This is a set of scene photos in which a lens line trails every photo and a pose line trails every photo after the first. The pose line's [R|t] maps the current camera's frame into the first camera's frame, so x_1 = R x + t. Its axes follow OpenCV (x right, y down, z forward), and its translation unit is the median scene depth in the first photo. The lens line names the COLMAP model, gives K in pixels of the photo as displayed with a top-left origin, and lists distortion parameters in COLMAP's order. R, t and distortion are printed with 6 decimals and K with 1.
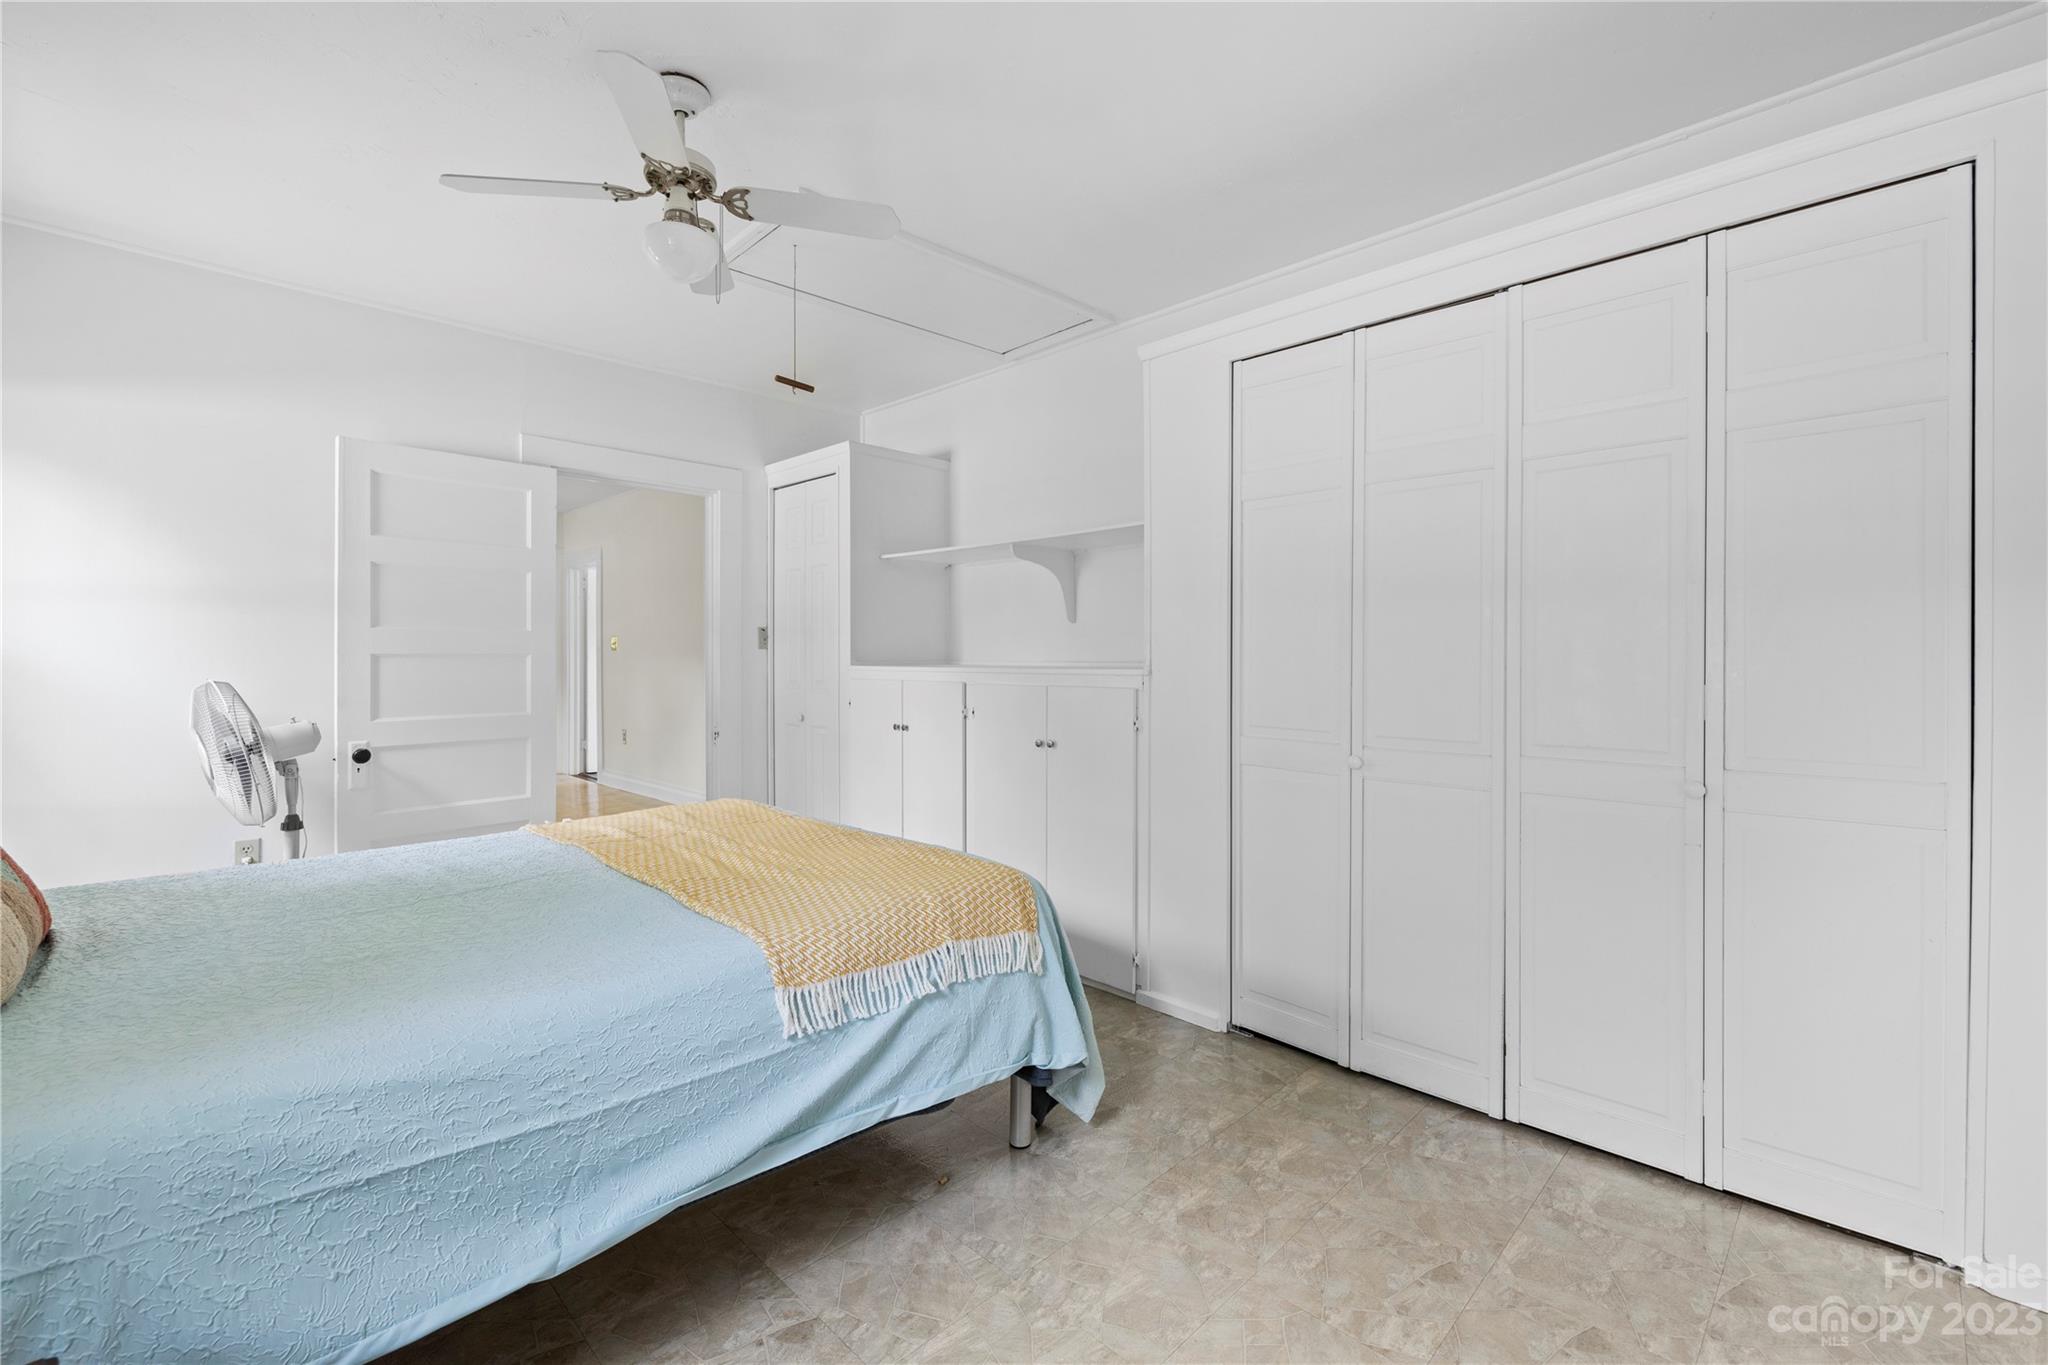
lens RADIAL K [[870.7, 0, 1013.4], [0, 870.7, 666.5], [0, 0, 1]] dist [0.002218, -0.000105]
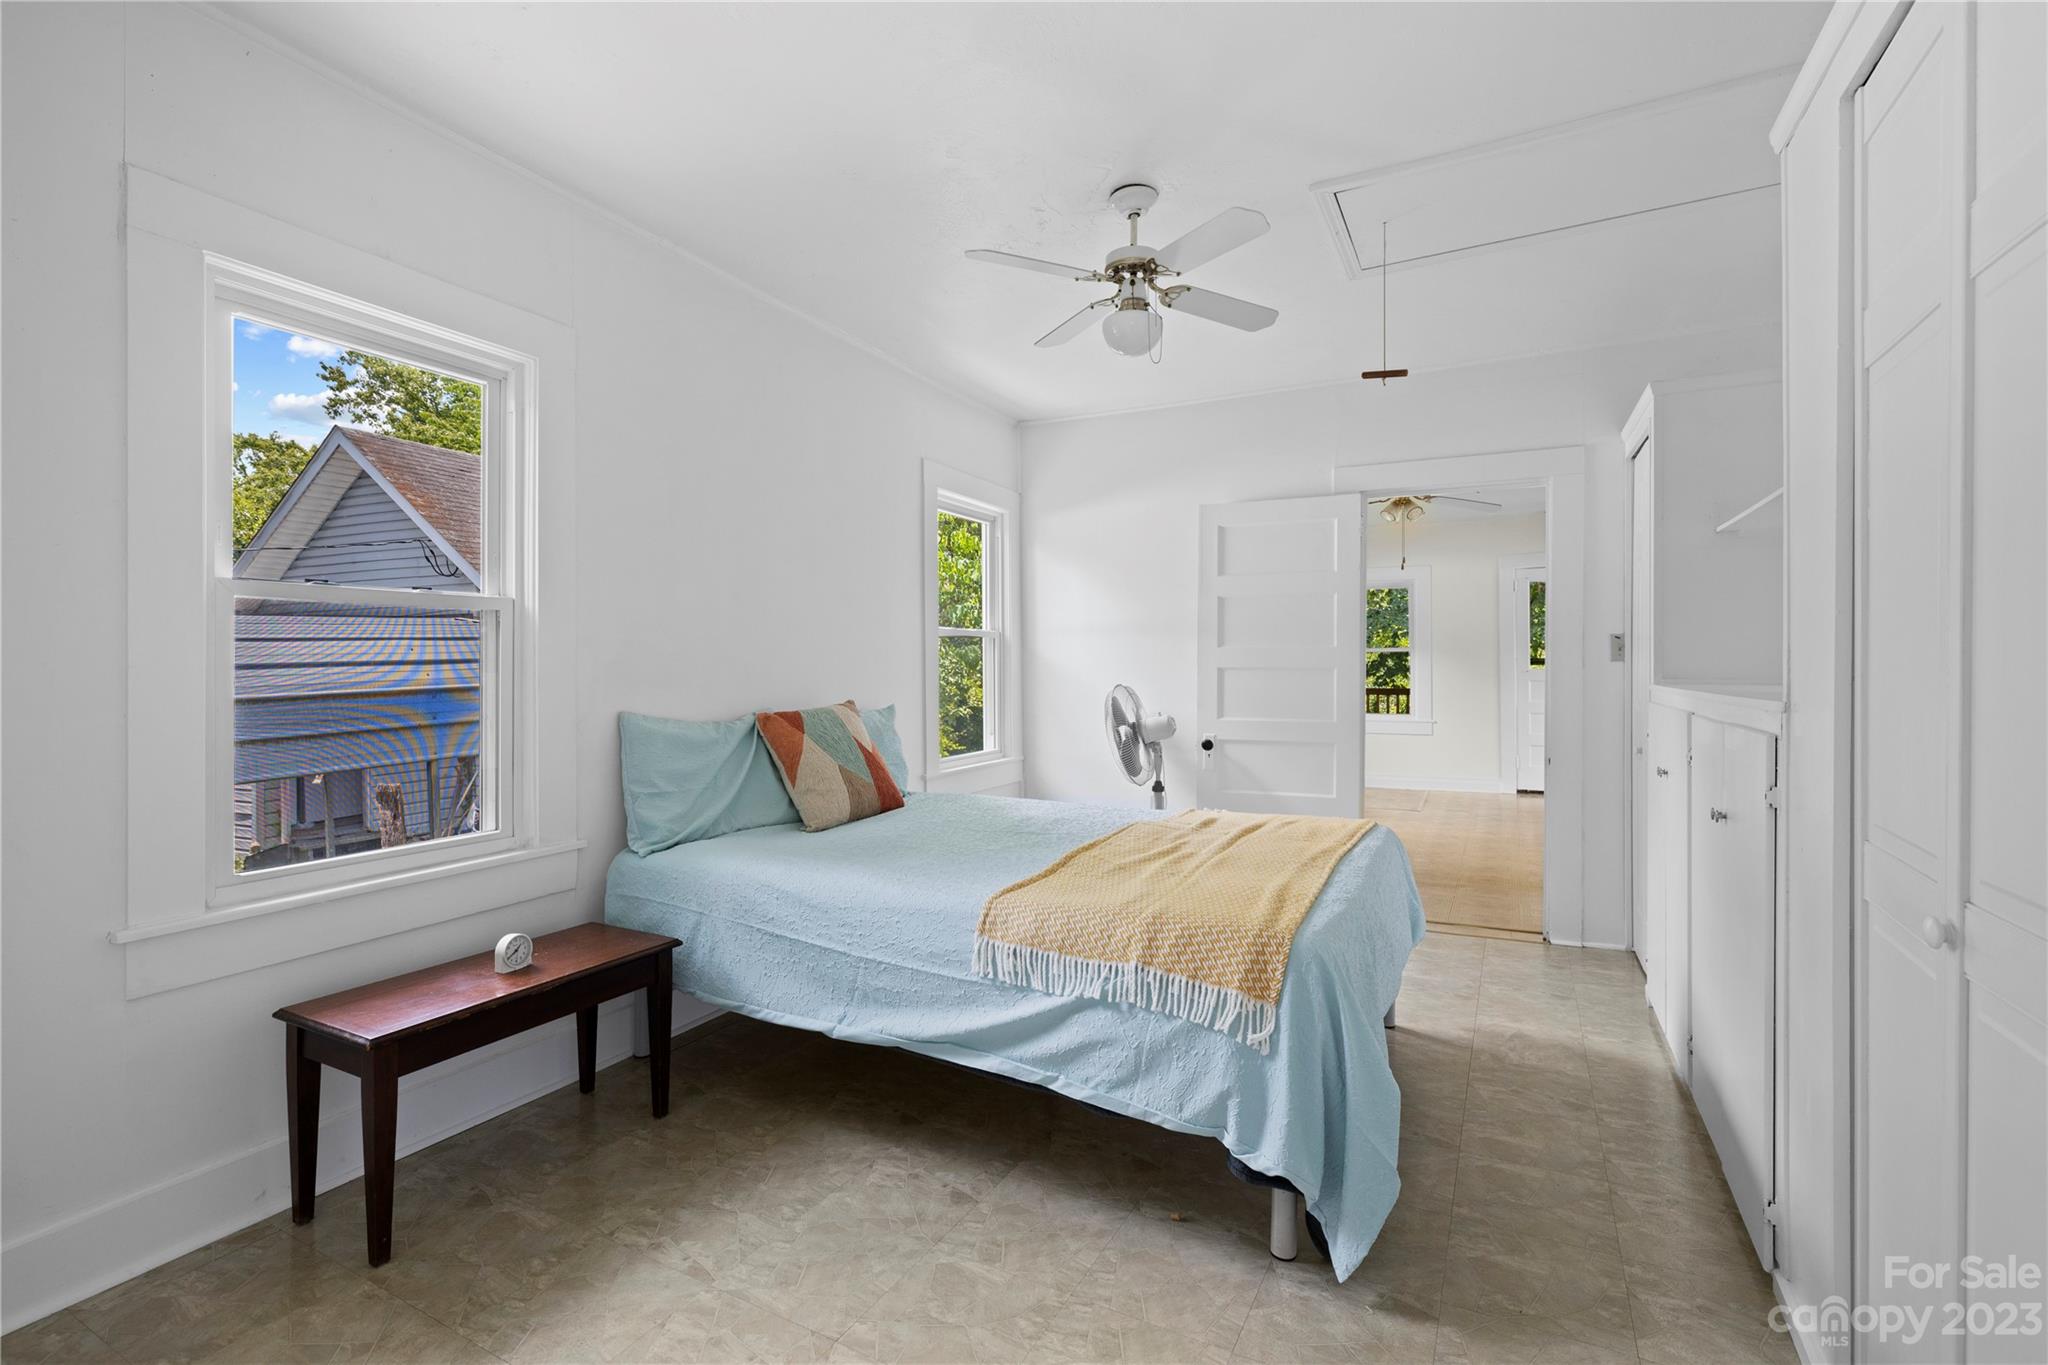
lens RADIAL K [[923.1, 0, 1016.1], [0, 923.1, 671.3], [0, 0, 1]] dist [-0.005405, 0.000580]
pose [[0.296050, 0.008101, -0.955138, 0.869184], [-0.011670, 0.999920, 0.004864, -0.020141], [0.955101, 0.009706, 0.296120, 0.538121]]
